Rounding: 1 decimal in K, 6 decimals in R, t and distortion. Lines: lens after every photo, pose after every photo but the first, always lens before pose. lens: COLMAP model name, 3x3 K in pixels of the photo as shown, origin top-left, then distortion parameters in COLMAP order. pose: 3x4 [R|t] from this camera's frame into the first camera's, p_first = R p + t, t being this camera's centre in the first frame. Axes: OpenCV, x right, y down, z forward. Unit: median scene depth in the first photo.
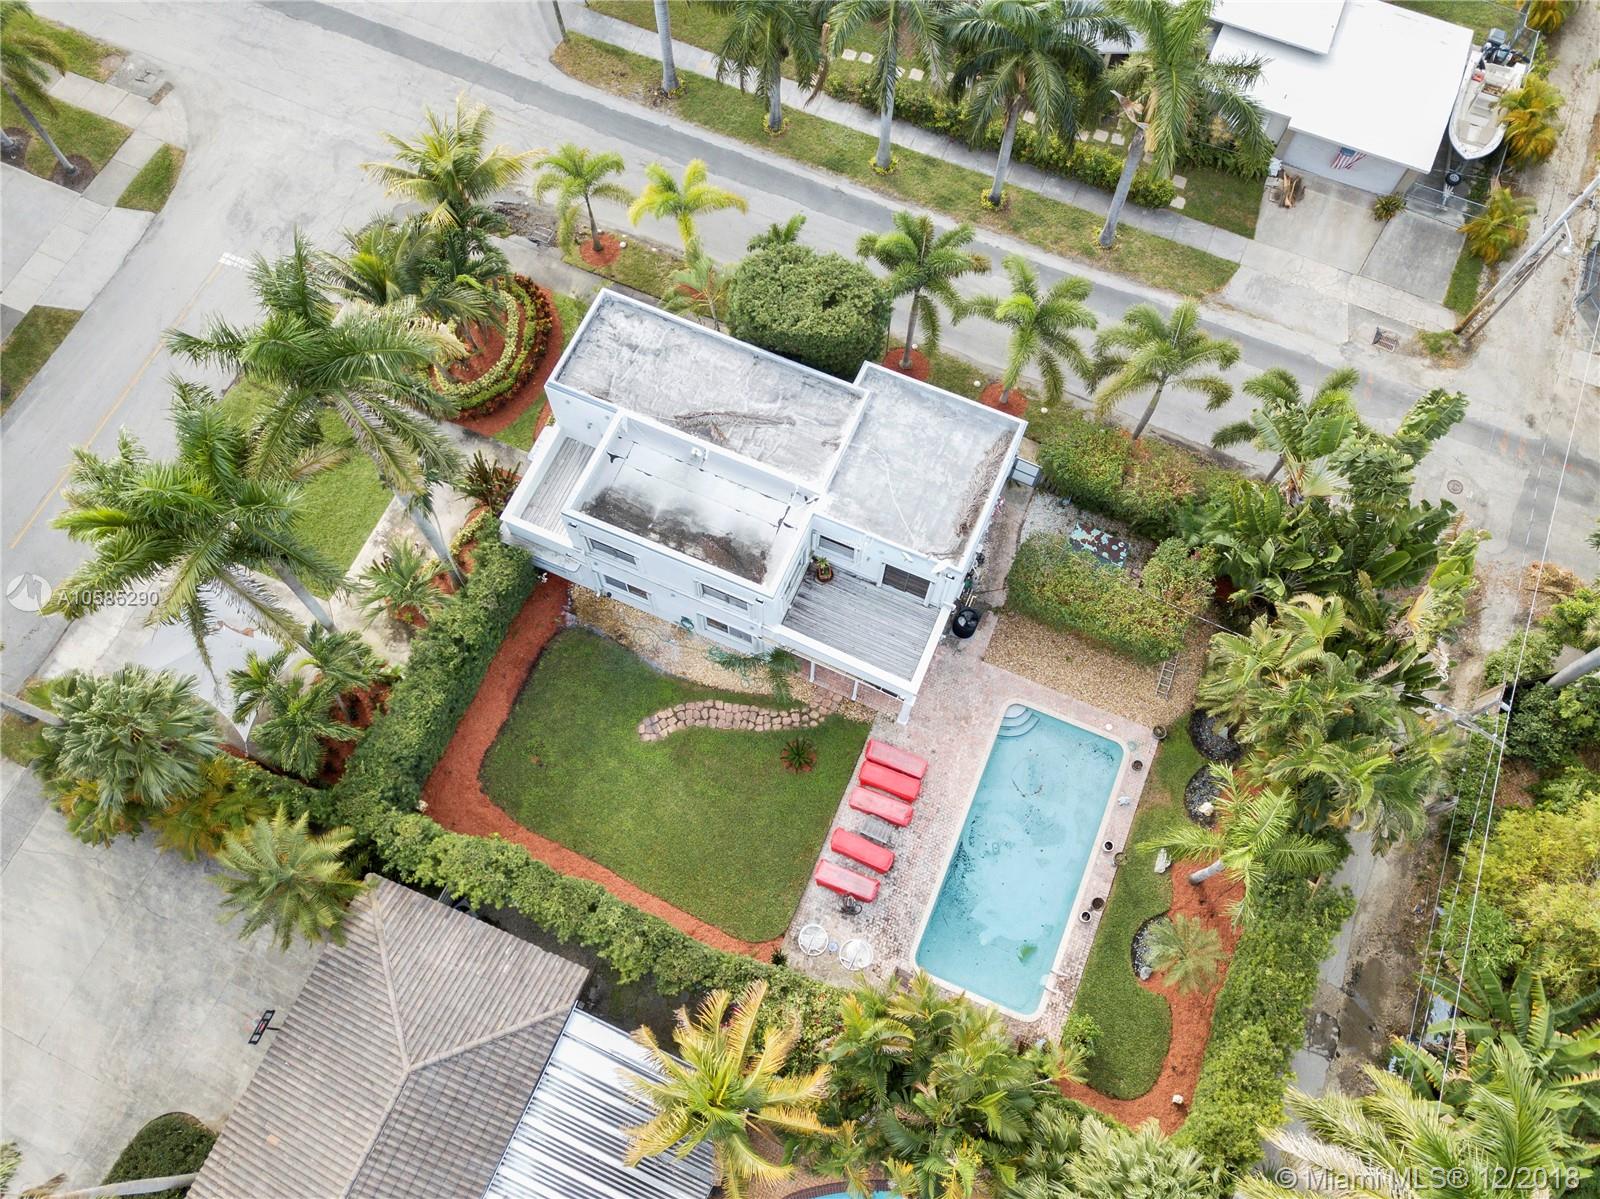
lens RADIAL K [[1213.8, 0, 796.3], [0, 1213.8, 605.1], [0, 0, 1]] dist [0.050605, -0.037122]
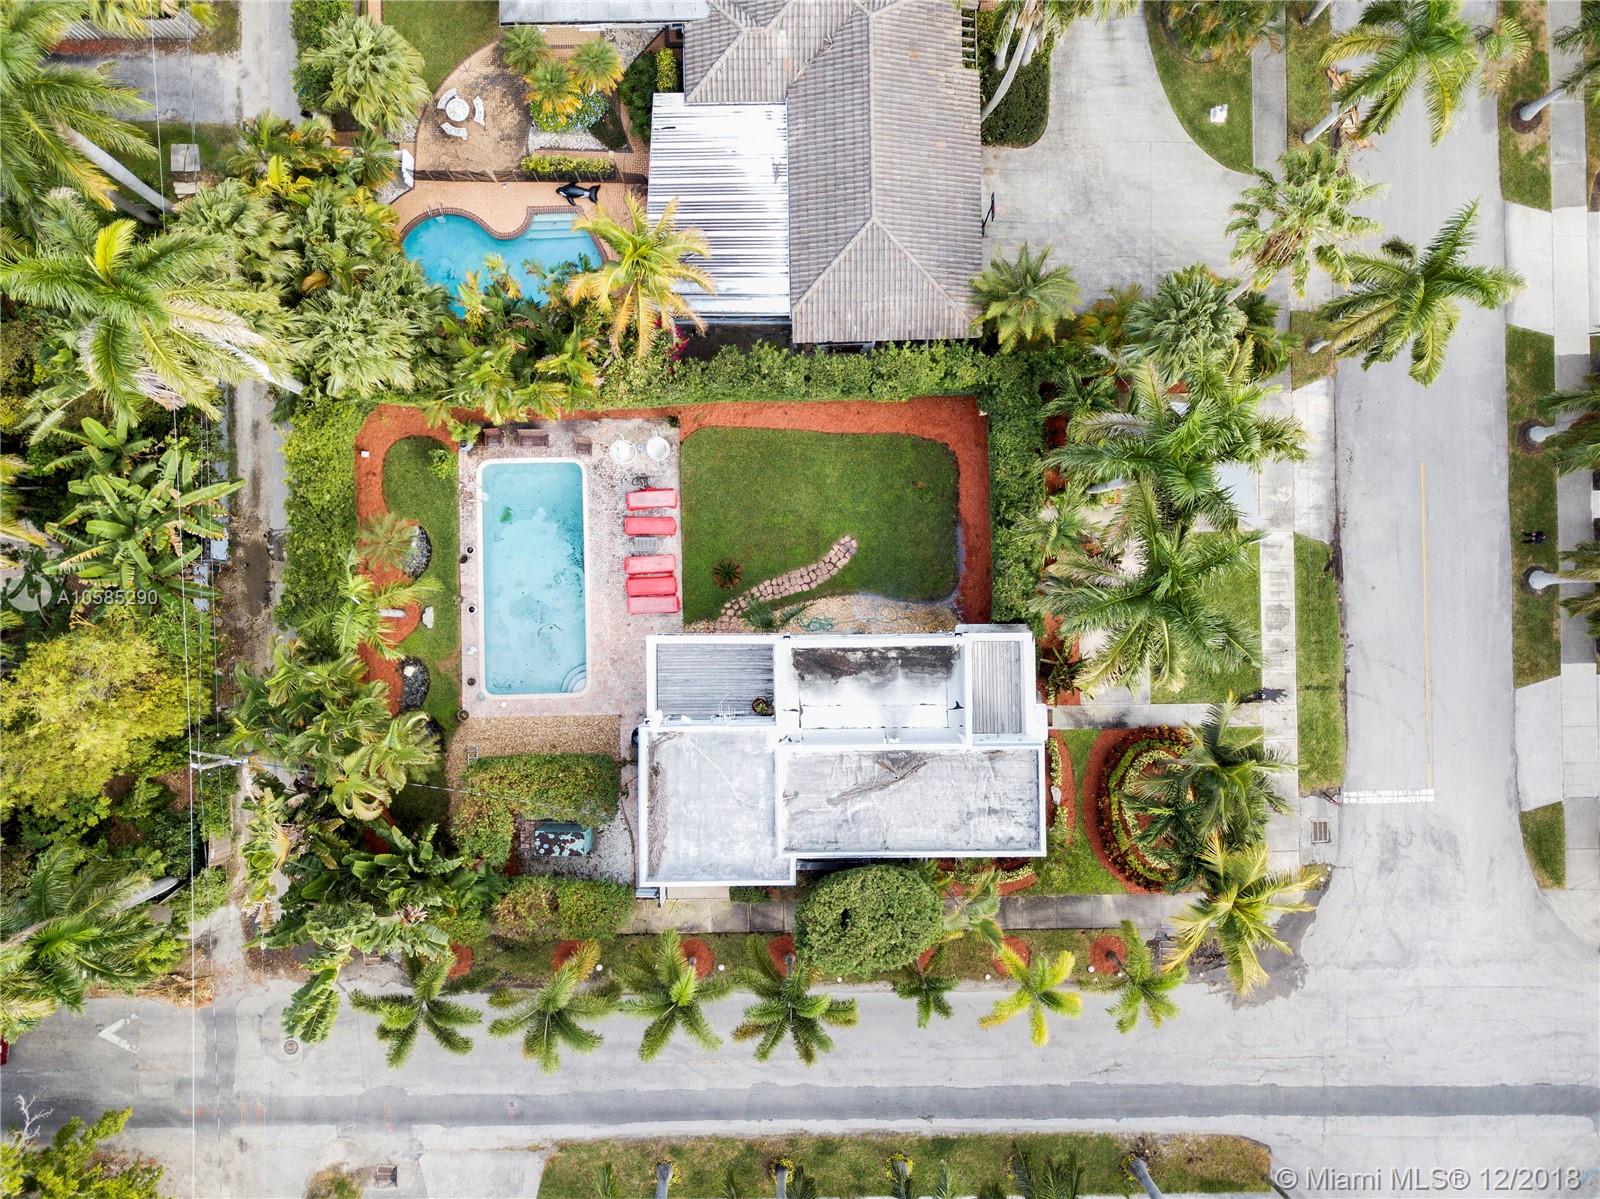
lens RADIAL K [[1213.8, 0, 796.3], [0, 1213.8, 605.1], [0, 0, 1]] dist [0.050605, -0.037122]
pose [[-0.911614, 0.410861, -0.012365, -0.034387], [-0.385647, -0.844485, 0.371647, -0.390485], [0.142253, 0.343567, 0.928292, -0.116473]]
